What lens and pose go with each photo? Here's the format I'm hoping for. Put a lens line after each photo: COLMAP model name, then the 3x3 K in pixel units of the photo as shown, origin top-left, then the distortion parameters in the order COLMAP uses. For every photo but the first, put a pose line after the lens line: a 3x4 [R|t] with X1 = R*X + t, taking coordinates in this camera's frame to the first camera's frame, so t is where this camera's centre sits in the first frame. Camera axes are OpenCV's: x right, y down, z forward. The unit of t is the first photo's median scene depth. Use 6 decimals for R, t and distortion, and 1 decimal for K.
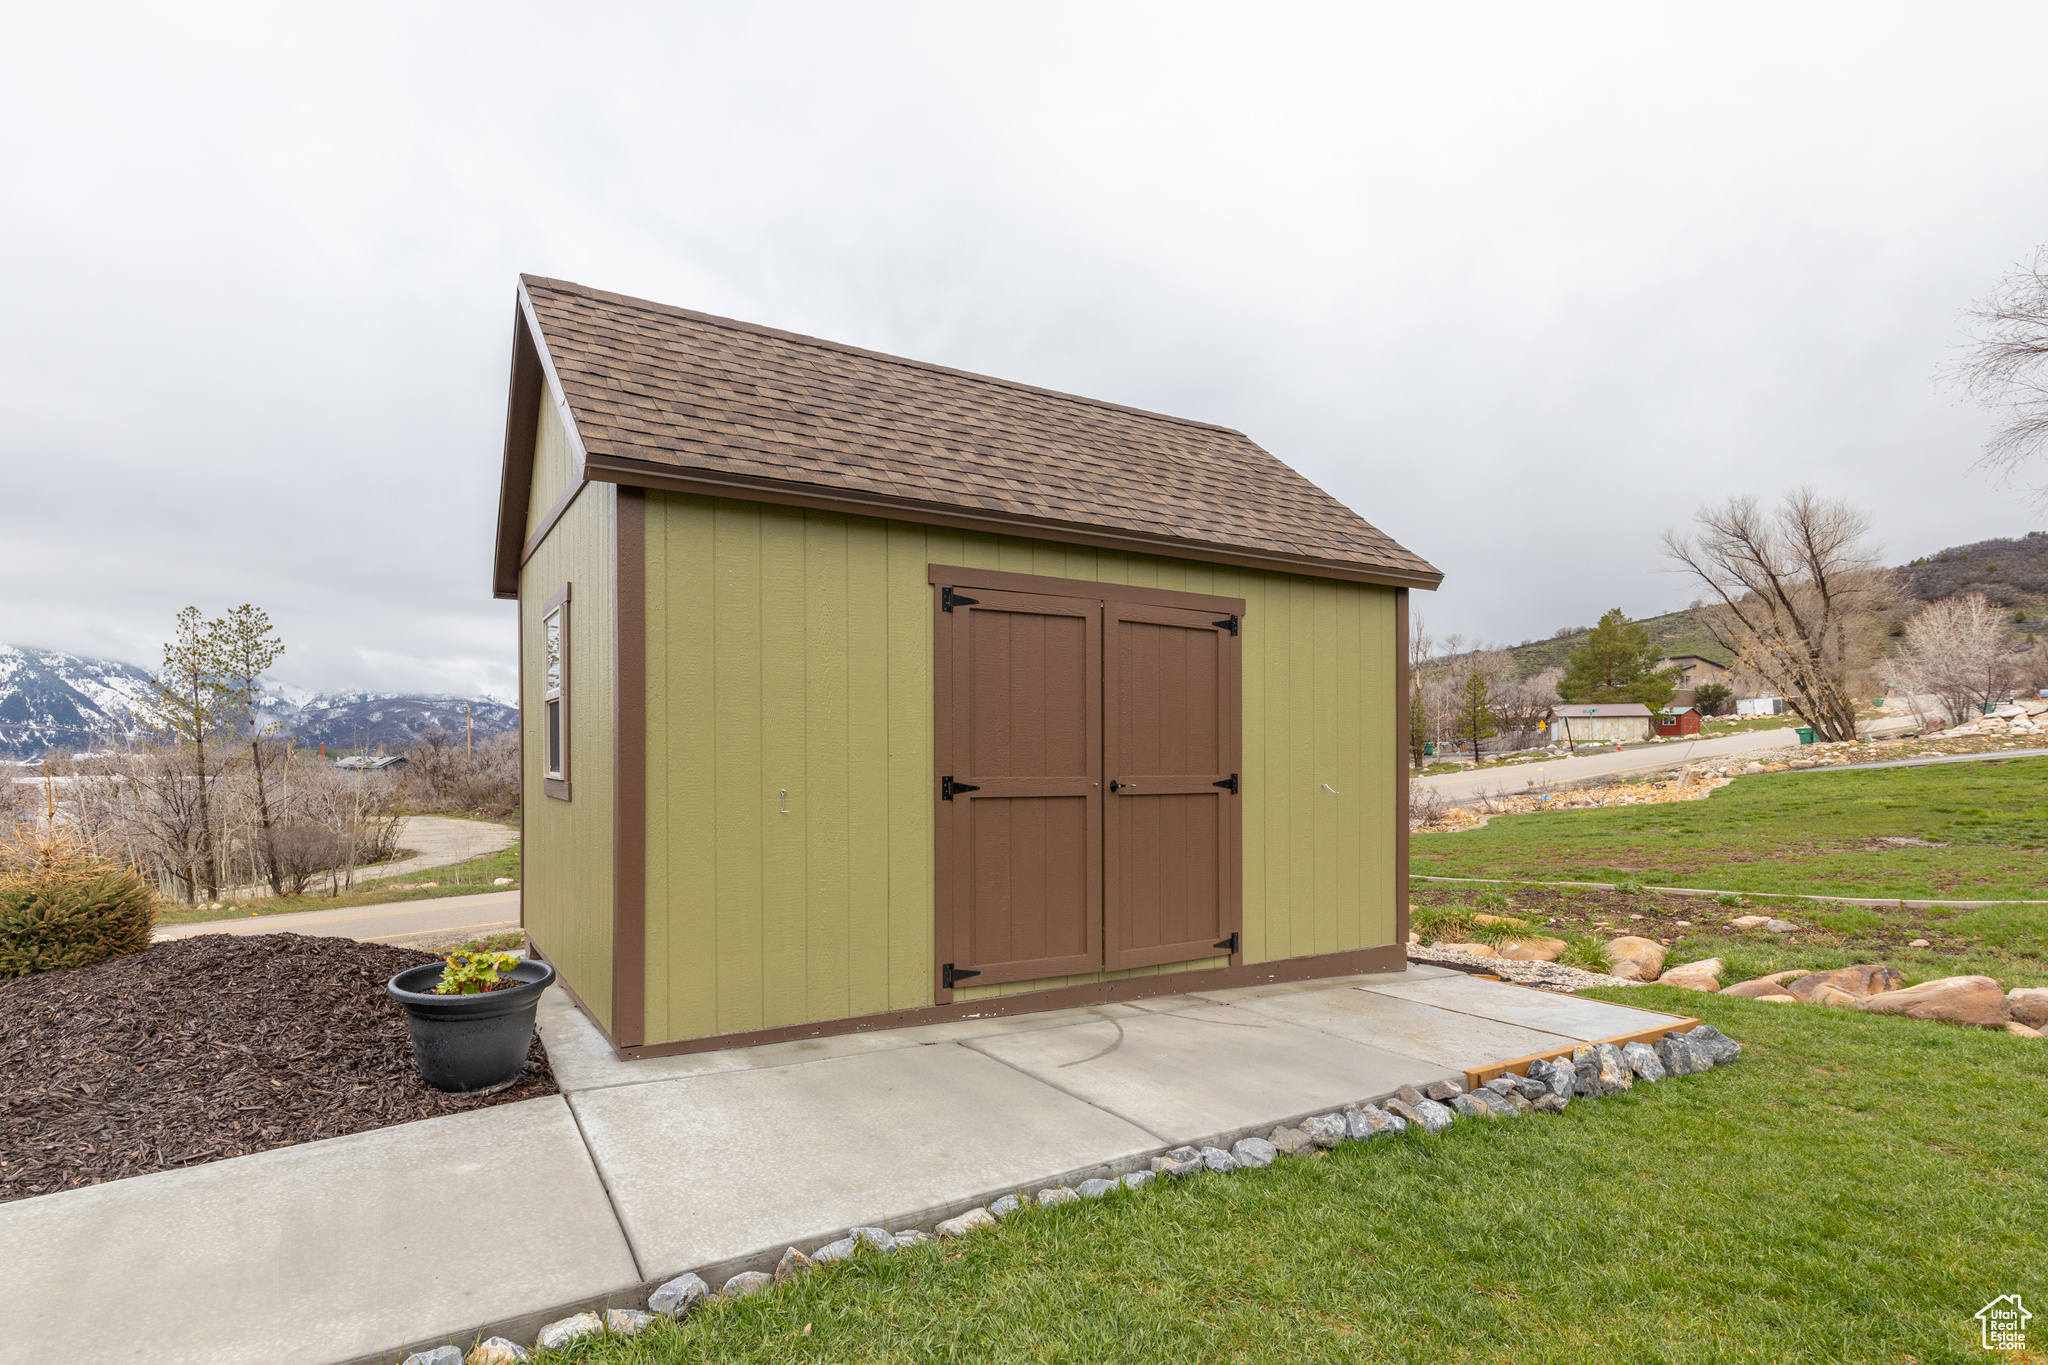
lens RADIAL K [[976.6, 0, 903.9], [0, 976.6, 750.7], [0, 0, 1]] dist [0.007134, -0.000361]
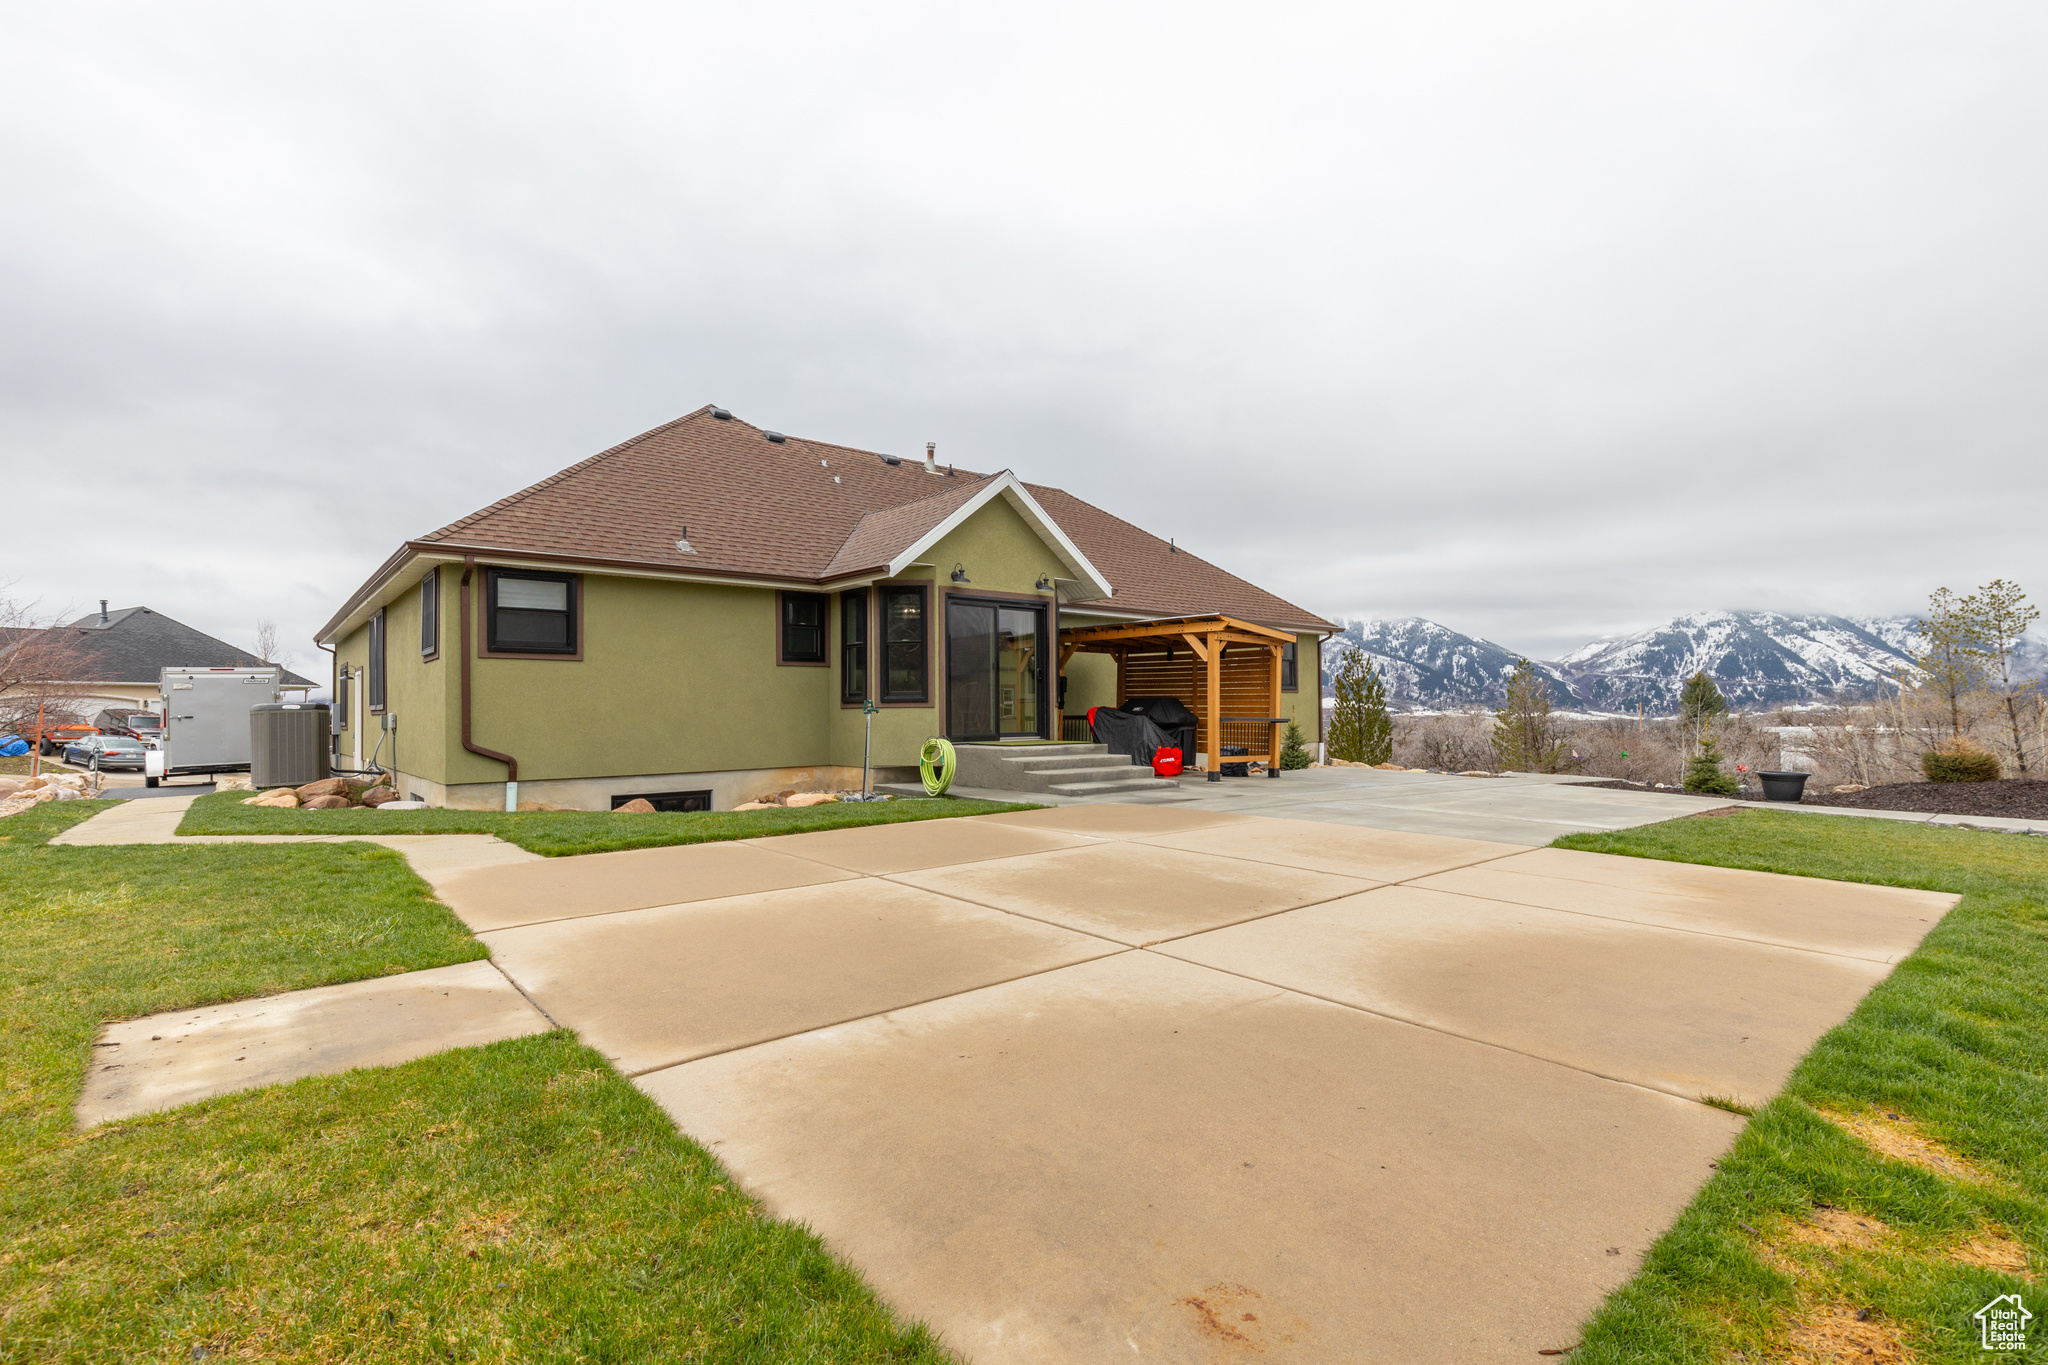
lens RADIAL K [[918.5, 0, 1013.2], [0, 918.5, 691.2], [0, 0, 1]] dist [0.002979, 0.000085]
pose [[0.169639, -0.026210, -0.985158, 0.526228], [0.013648, 0.999613, -0.024245, -0.011162], [0.985412, -0.009332, 0.169931, -0.861452]]
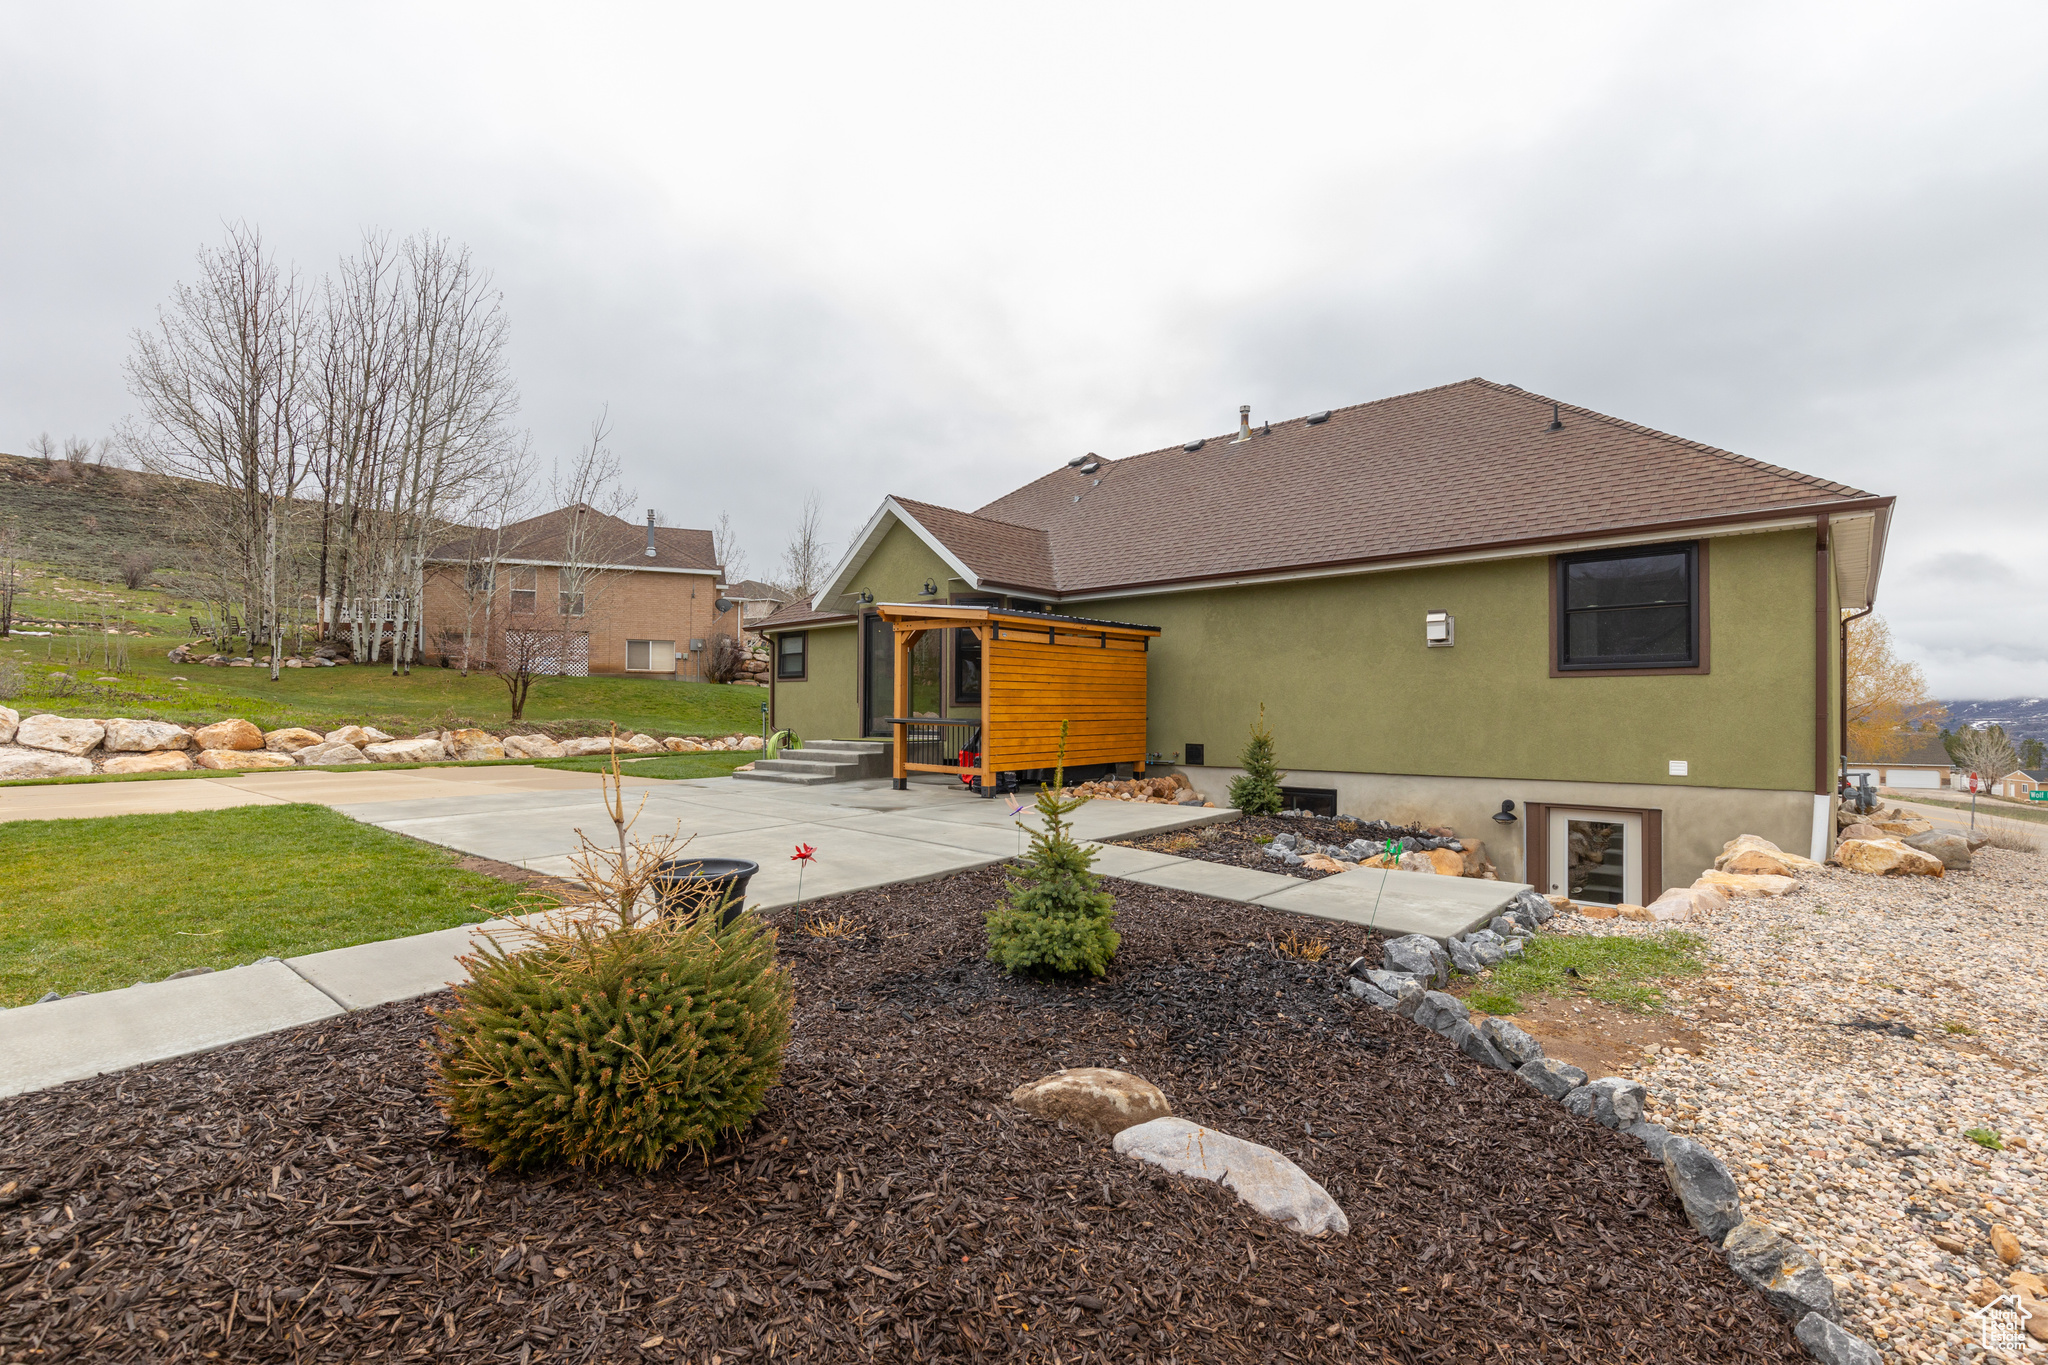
lens RADIAL K [[924.0, 0, 1018.0], [0, 924.0, 702.7], [0, 0, 1]] dist [0.002388, -0.000613]
pose [[-0.947090, -0.012716, -0.320715, -0.333210], [-0.006133, 0.999749, -0.021526, 0.001225], [0.320909, -0.018420, -0.946931, 0.564596]]
